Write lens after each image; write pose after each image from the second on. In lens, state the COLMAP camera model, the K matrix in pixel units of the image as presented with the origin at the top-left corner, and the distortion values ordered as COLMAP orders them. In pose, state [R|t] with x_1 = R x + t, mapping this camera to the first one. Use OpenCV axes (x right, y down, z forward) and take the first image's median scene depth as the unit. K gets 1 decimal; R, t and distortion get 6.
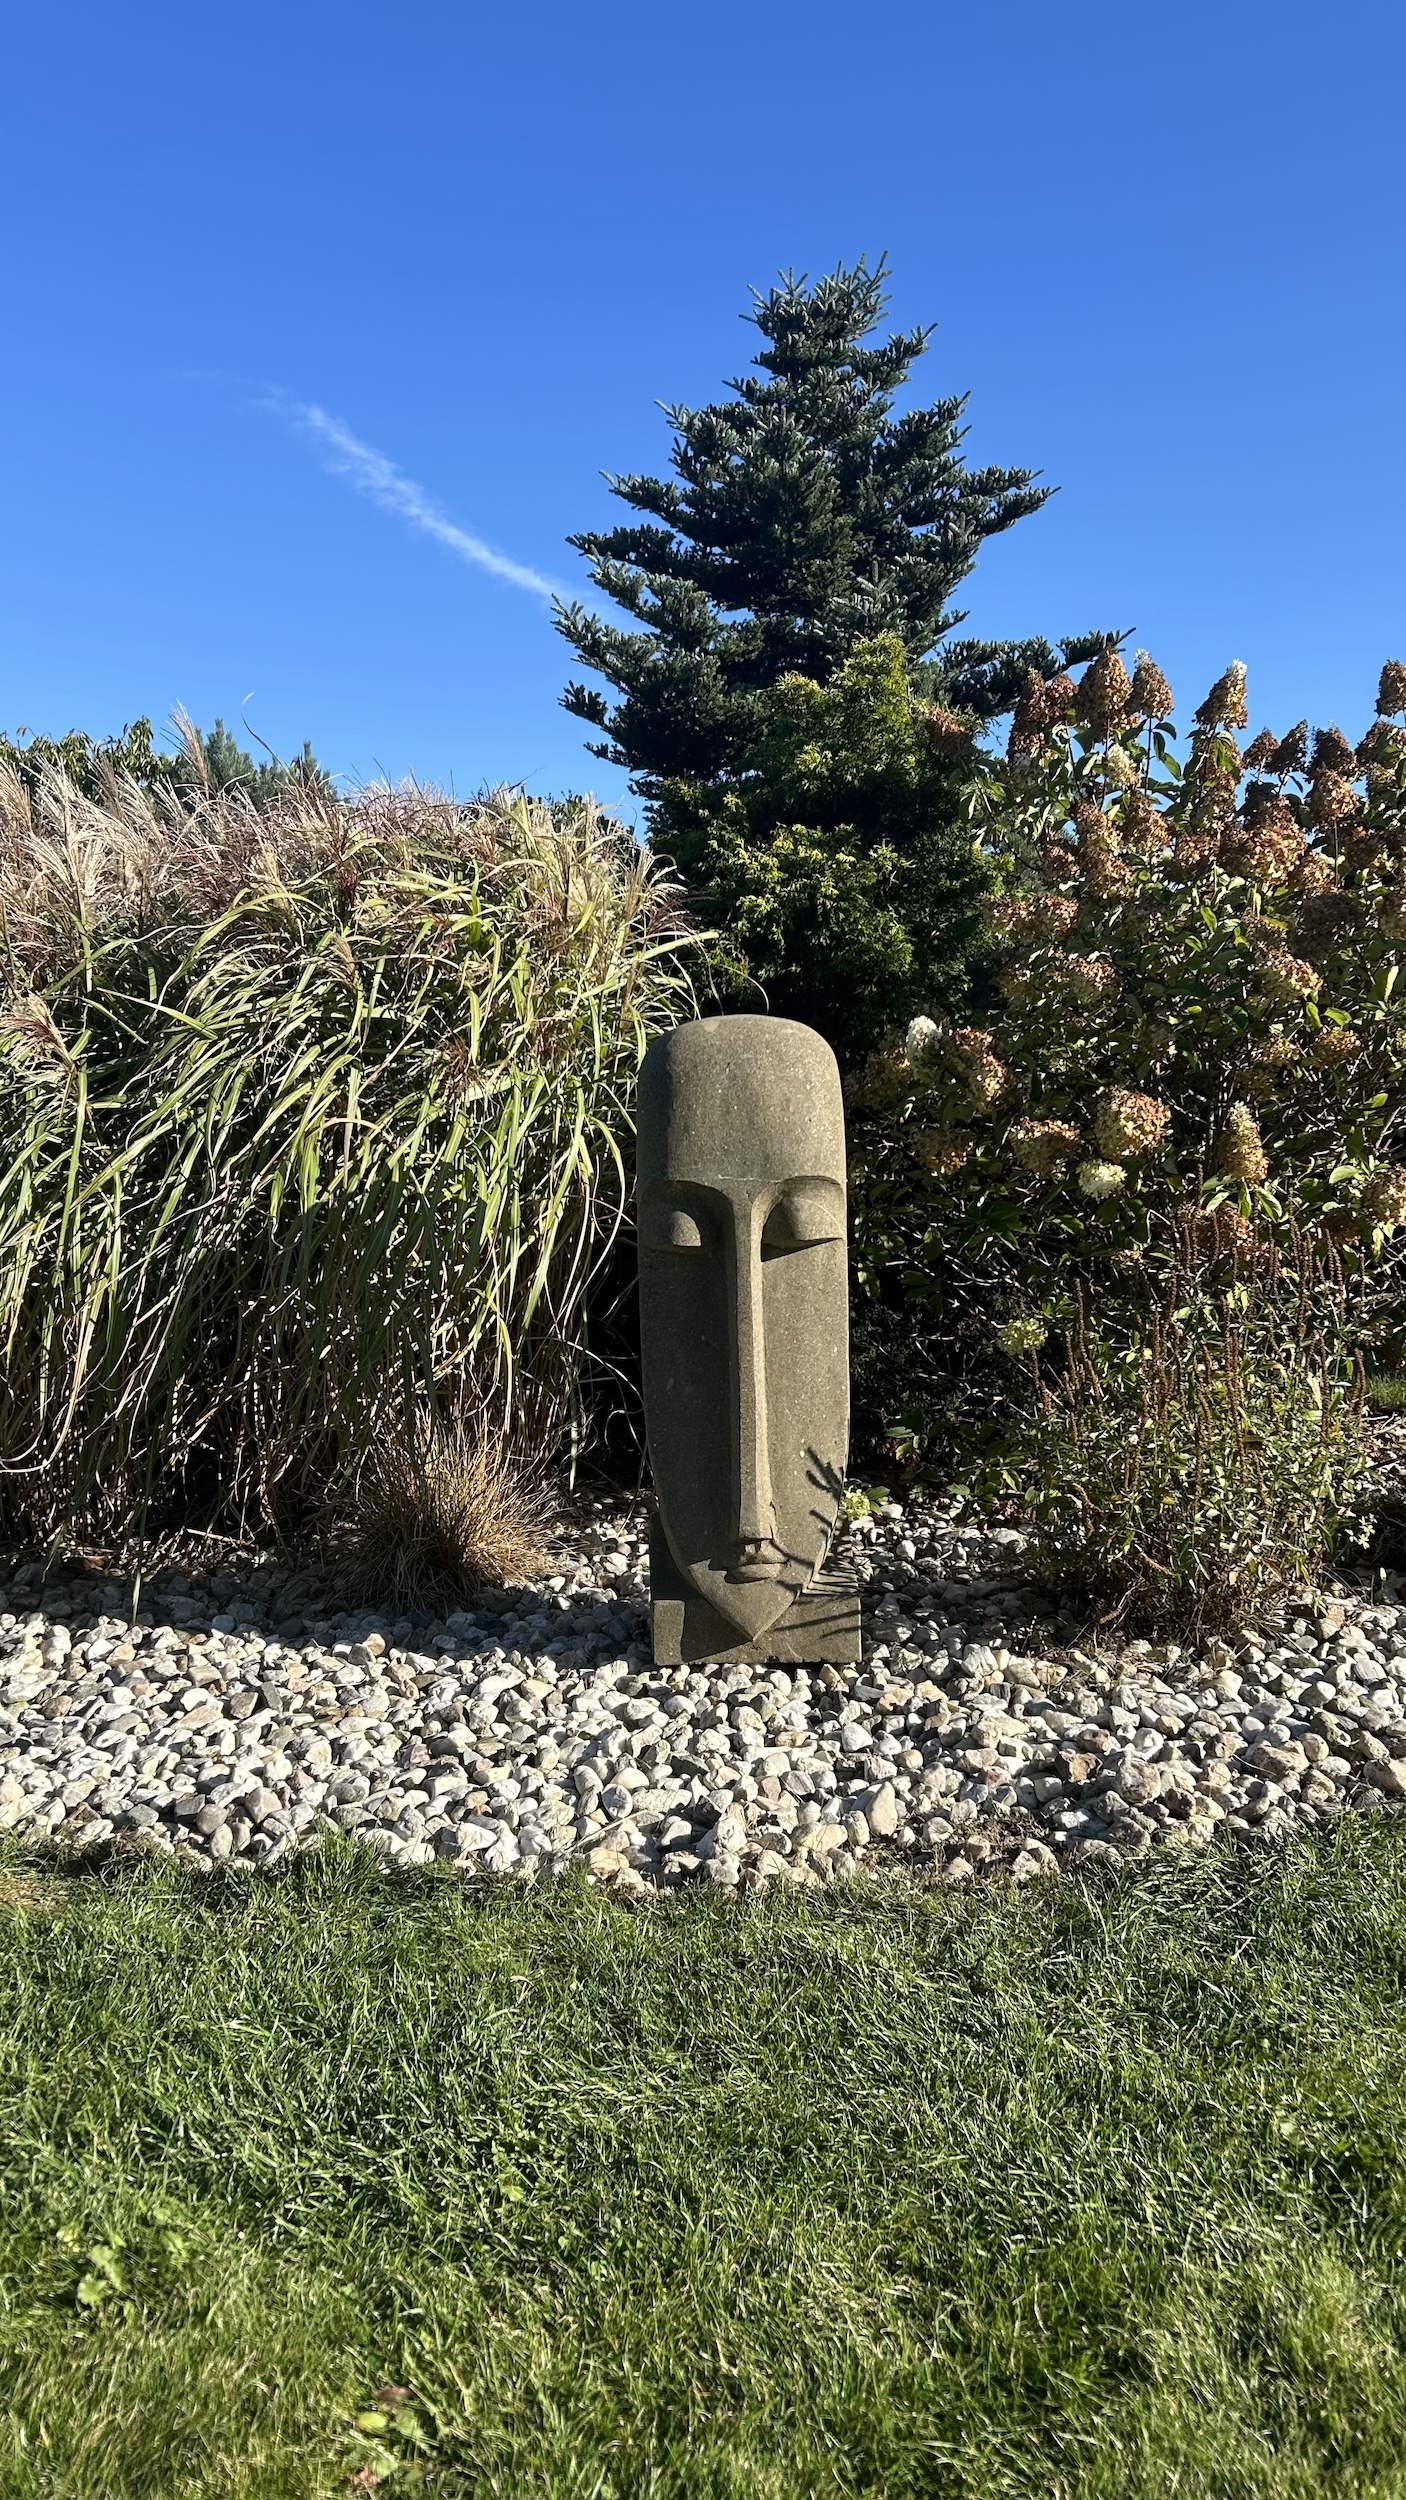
lens RADIAL K [[1856.5, 0, 703.0], [0, 1856.5, 1250.0], [0, 0, 1]] dist [0.041692, -0.030130]
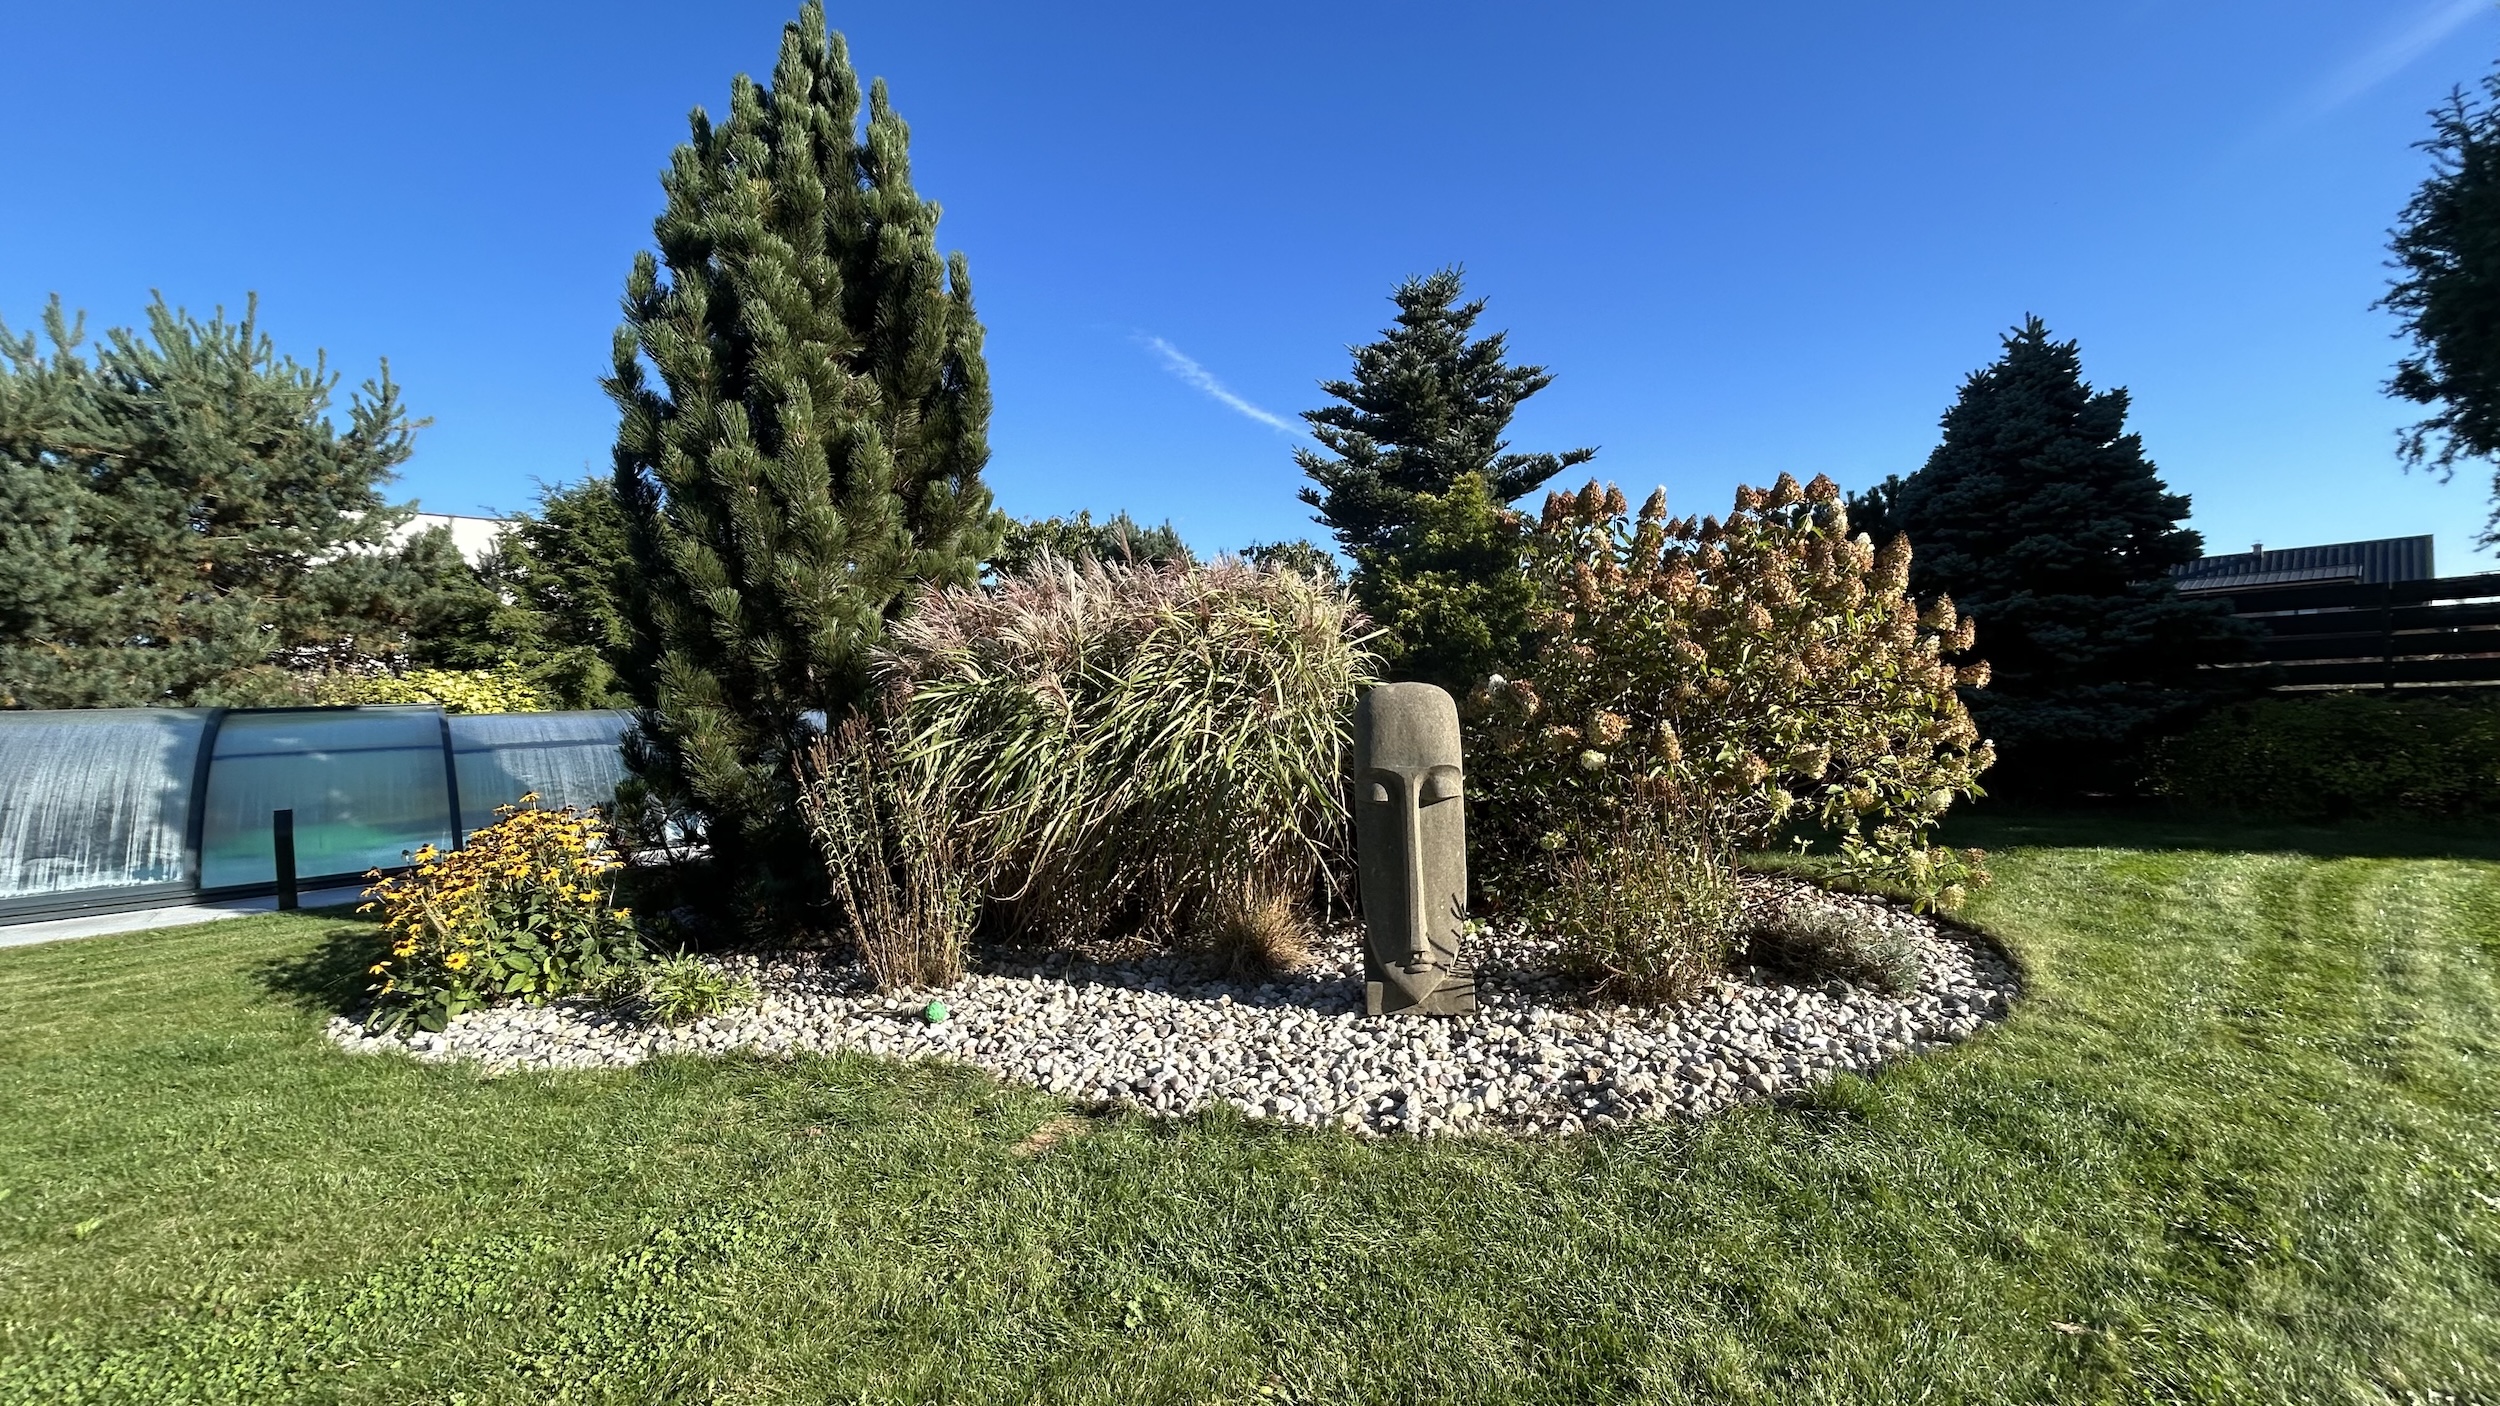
lens RADIAL K [[1008.0, 0, 1250.0], [0, 1008.0, 703.0], [0, 0, 1]] dist [-0.002049, -0.000595]
pose [[0.993210, -0.017956, -0.114938, -0.023665], [0.011249, 0.998210, -0.058735, -0.047887], [0.115787, 0.057044, 0.991635, -0.095761]]
